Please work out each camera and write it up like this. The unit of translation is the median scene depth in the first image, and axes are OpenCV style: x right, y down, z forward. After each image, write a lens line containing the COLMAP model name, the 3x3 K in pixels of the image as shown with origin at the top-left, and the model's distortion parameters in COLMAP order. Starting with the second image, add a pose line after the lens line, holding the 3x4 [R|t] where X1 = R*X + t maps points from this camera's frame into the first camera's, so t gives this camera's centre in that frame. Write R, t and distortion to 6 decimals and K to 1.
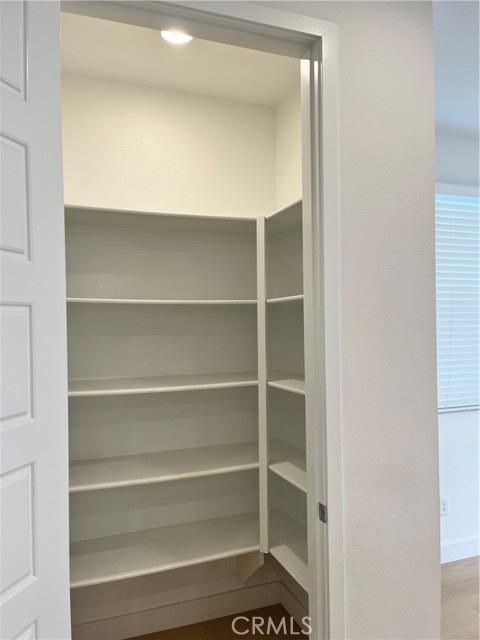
lens RADIAL K [[484.0, 0, 235.8], [0, 484.0, 319.6], [0, 0, 1]] dist [0.060363, -0.074955]
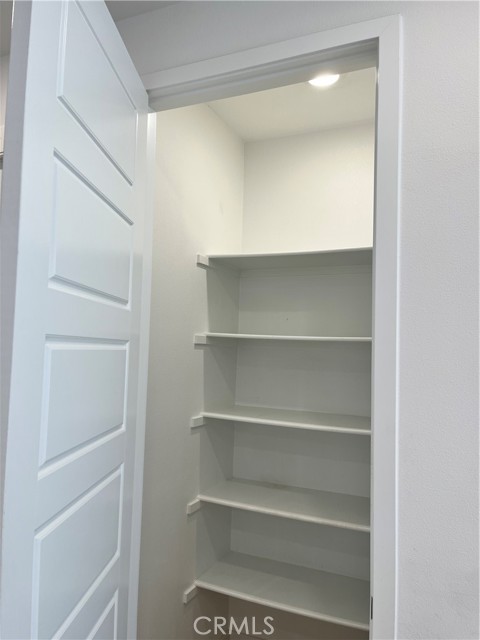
lens RADIAL K [[484.0, 0, 235.8], [0, 484.0, 319.6], [0, 0, 1]] dist [0.060363, -0.074955]
pose [[0.697126, -0.007844, -0.716906, 0.480528], [-0.046902, 0.997299, -0.056521, -0.010978], [0.715413, 0.073026, 0.694875, 0.192726]]
